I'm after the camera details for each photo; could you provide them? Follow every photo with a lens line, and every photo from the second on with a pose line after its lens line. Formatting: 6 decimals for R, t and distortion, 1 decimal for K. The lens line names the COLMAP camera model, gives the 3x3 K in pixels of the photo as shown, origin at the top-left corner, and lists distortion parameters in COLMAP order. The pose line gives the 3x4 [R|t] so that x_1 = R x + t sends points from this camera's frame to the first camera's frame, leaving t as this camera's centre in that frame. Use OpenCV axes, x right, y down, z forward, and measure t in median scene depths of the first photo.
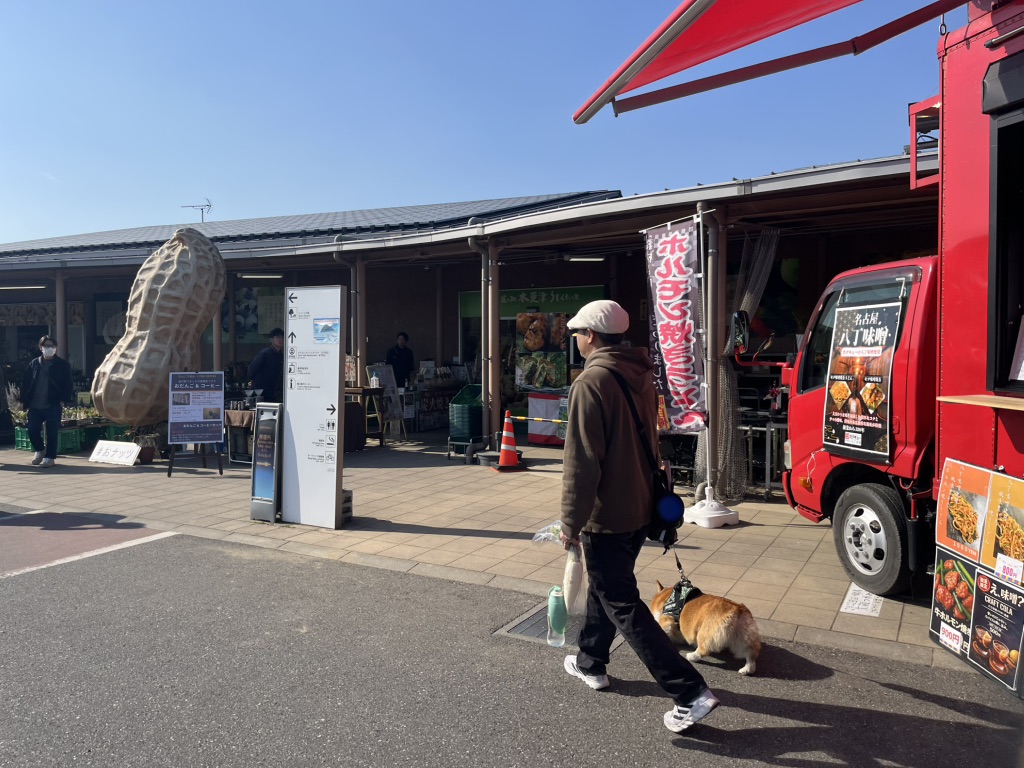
lens RADIAL K [[778.4, 0, 509.8], [0, 778.4, 381.6], [0, 0, 1]] dist [0.031648, -0.031890]
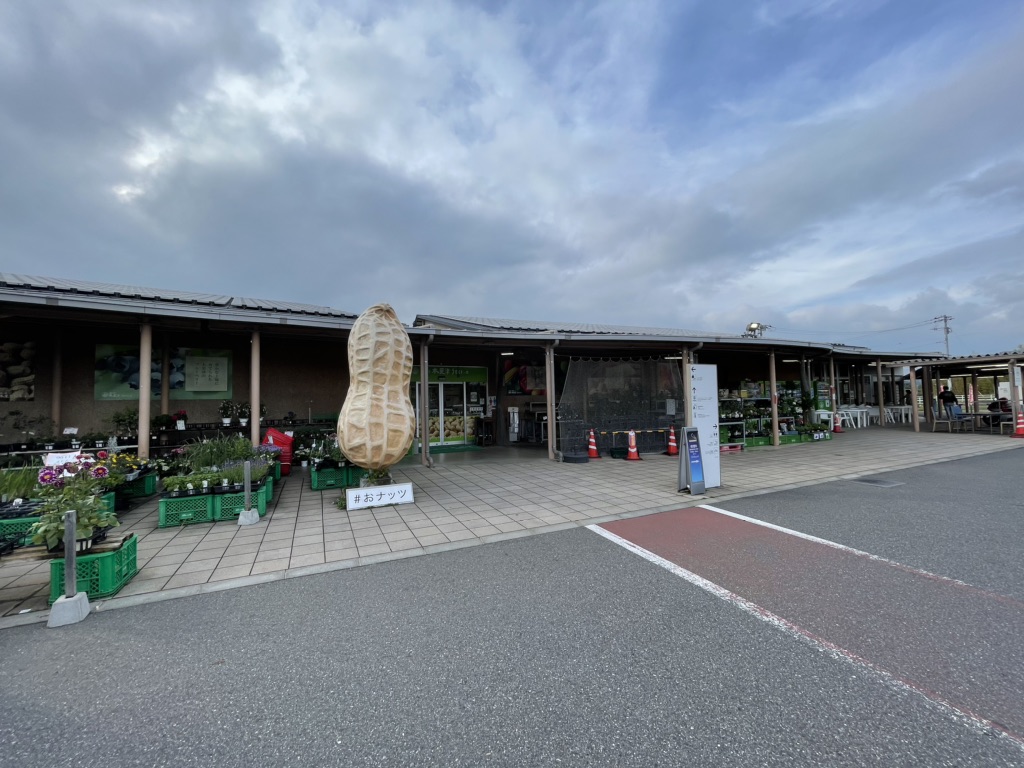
lens RADIAL K [[409.7, 0, 513.2], [0, 409.7, 385.4], [0, 0, 1]] dist [-0.014736, 0.004224]
pose [[0.571994, 0.023060, 0.819934, -0.838404], [0.049092, 0.996850, -0.062283, -0.017974], [-0.818788, 0.075878, 0.569060, 0.490825]]
